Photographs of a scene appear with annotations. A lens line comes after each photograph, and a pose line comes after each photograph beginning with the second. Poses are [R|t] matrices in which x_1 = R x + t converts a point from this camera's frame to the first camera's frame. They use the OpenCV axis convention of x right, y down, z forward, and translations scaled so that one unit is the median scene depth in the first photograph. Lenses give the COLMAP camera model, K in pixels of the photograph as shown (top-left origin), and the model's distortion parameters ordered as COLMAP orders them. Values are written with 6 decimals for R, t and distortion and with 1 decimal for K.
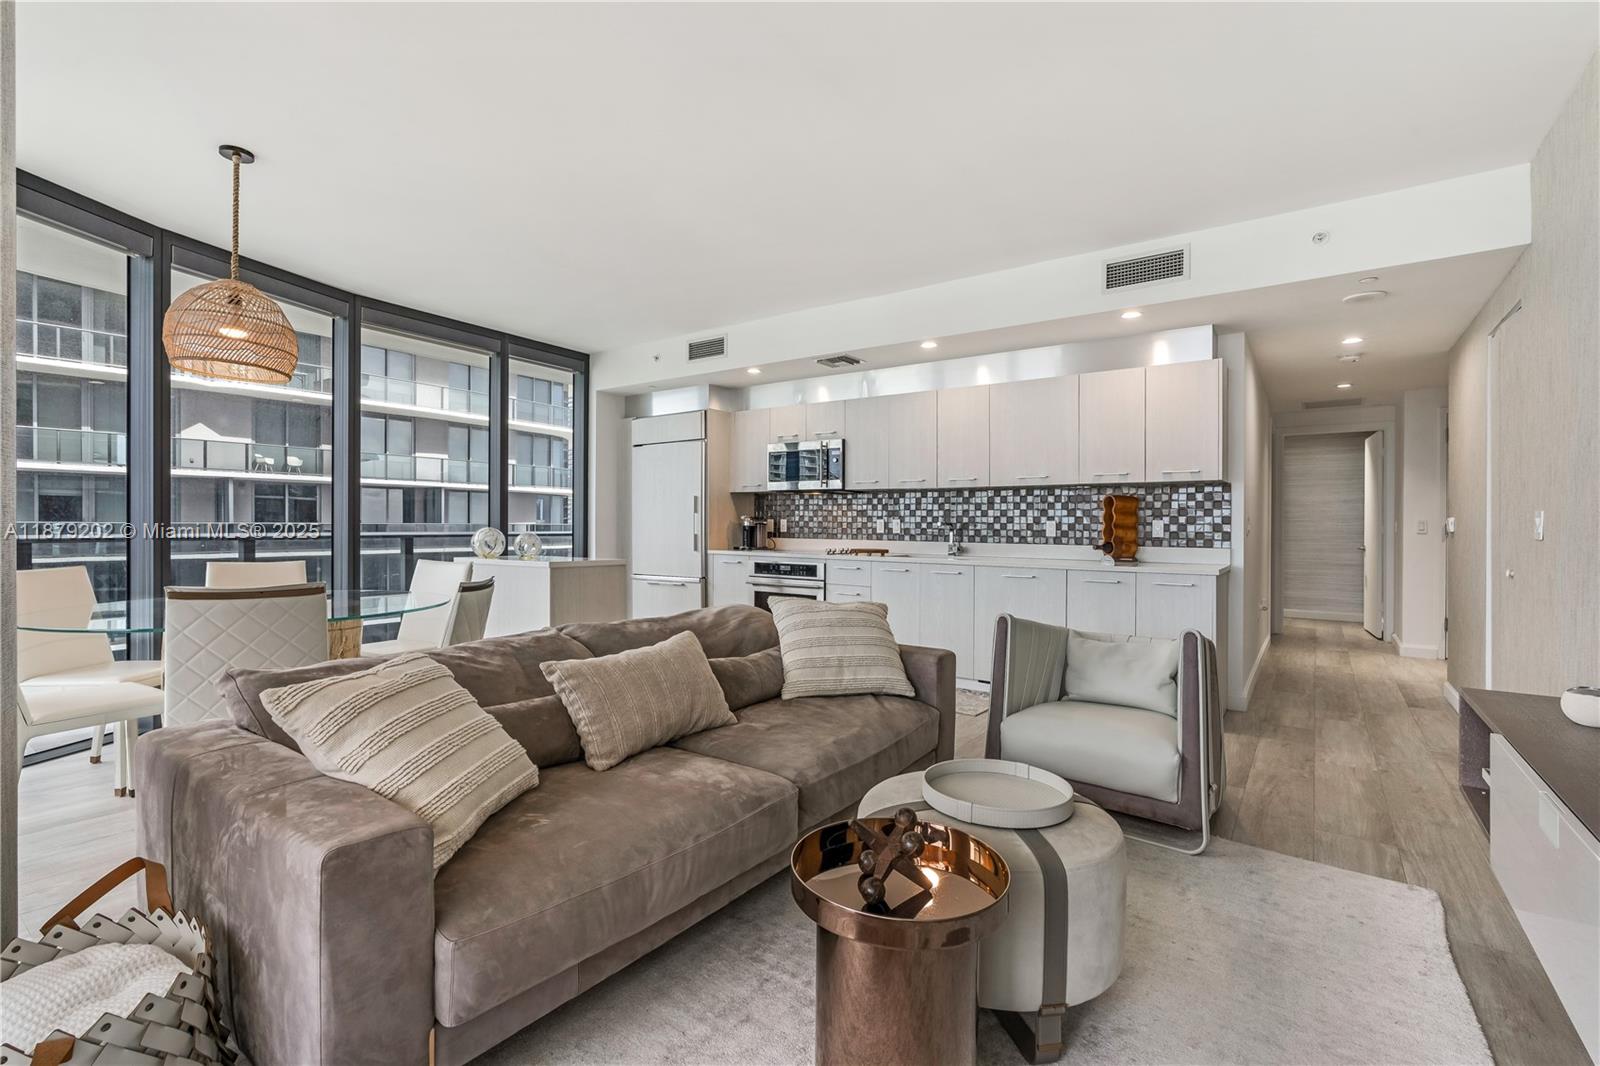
lens RADIAL K [[728.0, 0, 804.0], [0, 728.0, 531.0], [0, 0, 1]] dist [-0.003953, 0.000820]
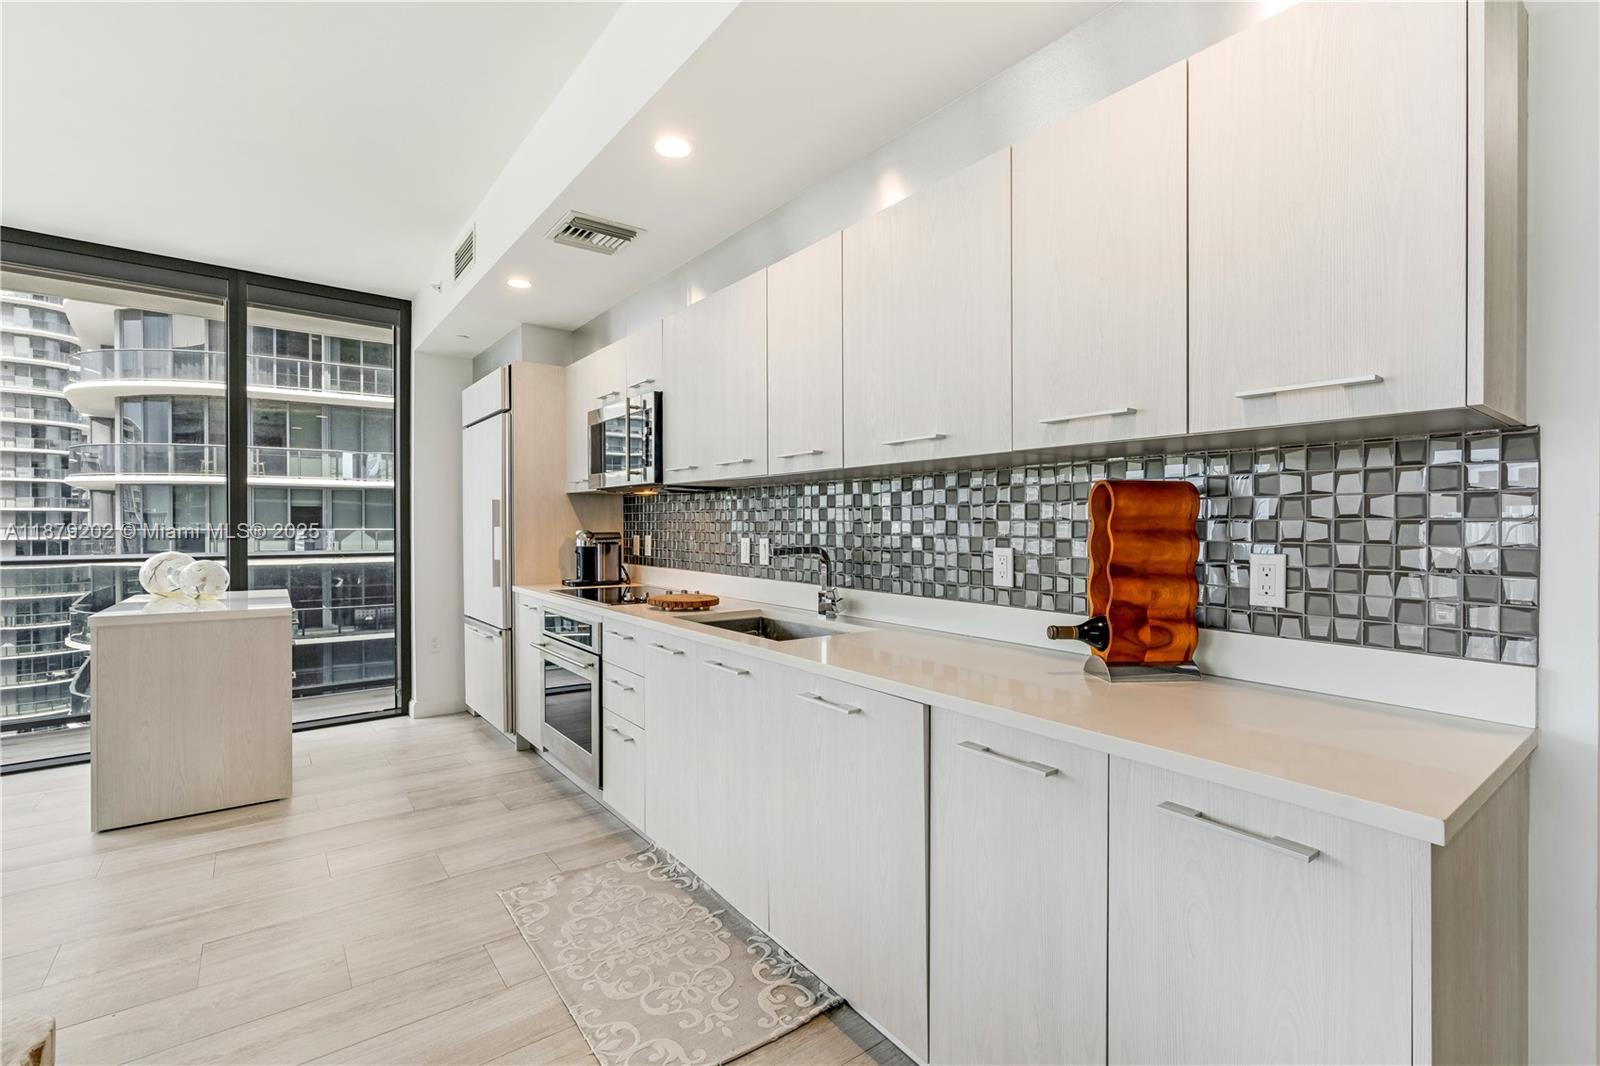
lens RADIAL K [[728.0, 0, 798.8], [0, 728.0, 525.5], [0, 0, 1]] dist [-0.003953, 0.000820]
pose [[0.947049, -0.002000, -0.321084, 0.354123], [-0.001986, 0.999925, -0.012086, -0.021112], [0.321084, 0.012084, 0.946974, 0.562274]]
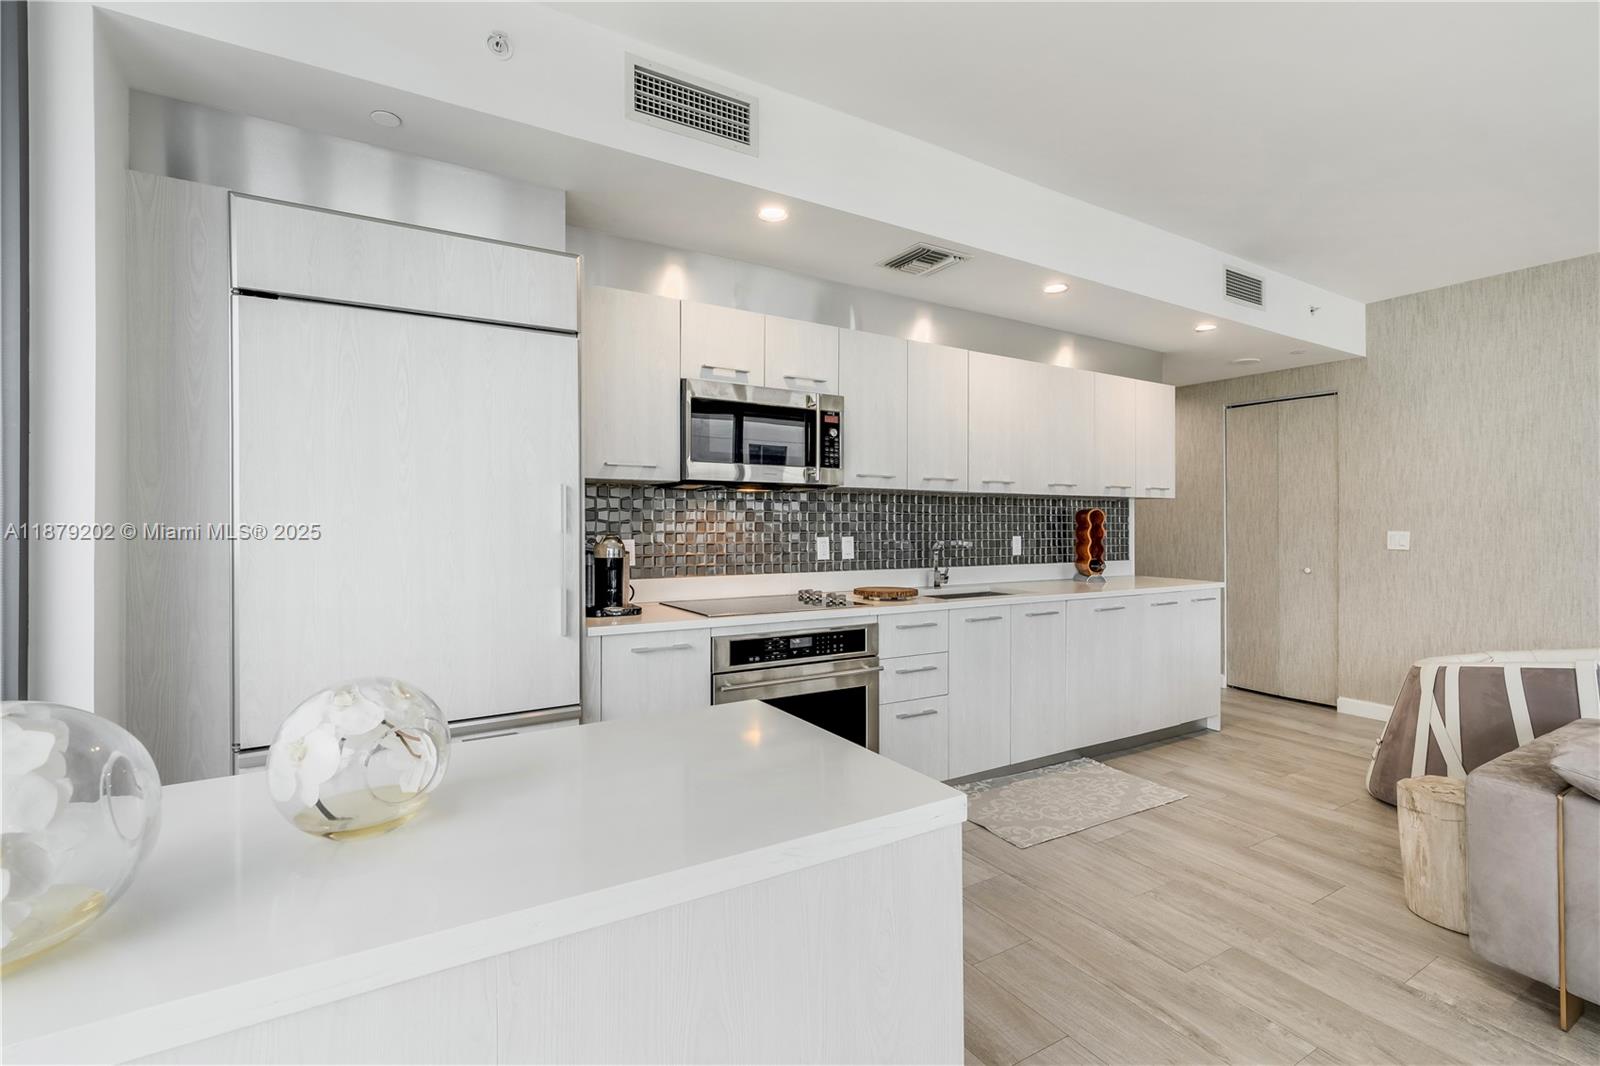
lens RADIAL K [[728.0, 0, 829.6], [0, 728.0, 514.7], [0, 0, 1]] dist [-0.003953, 0.000820]
pose [[0.382796, 0.008170, 0.923797, -0.502630], [0.011764, 0.999837, -0.013717, -0.029634], [-0.923758, 0.016119, 0.382637, 0.859092]]
